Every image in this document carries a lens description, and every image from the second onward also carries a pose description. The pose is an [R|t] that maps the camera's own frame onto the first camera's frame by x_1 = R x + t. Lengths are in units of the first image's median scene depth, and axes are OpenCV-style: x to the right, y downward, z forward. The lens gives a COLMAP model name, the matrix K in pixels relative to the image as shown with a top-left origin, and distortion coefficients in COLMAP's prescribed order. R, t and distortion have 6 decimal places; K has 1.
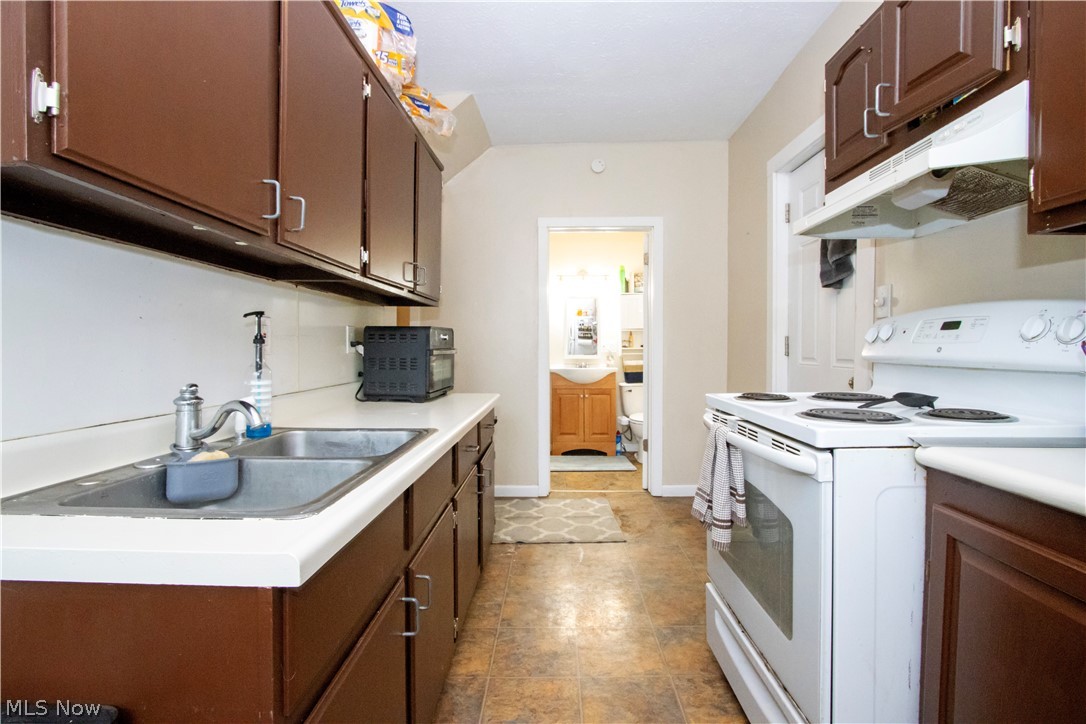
lens RADIAL K [[501.5, 0, 534.9], [0, 501.5, 352.8], [0, 0, 1]] dist [-0.022467, 0.004589]
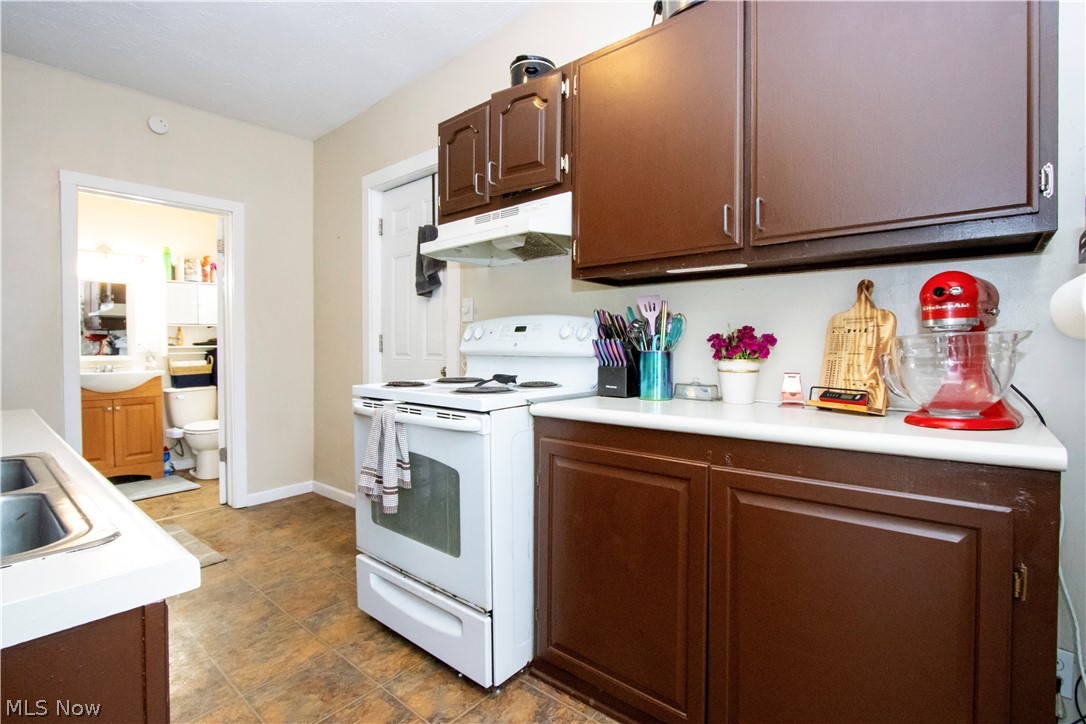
lens RADIAL K [[513.5, 0, 550.1], [0, 513.5, 351.9], [0, 0, 1]] dist [-0.022823, 0.000414]
pose [[0.617736, -0.011157, 0.786306, -0.211925], [0.011234, 0.999923, 0.005363, 0.004888], [-0.786305, 0.005520, 0.617814, -0.034086]]
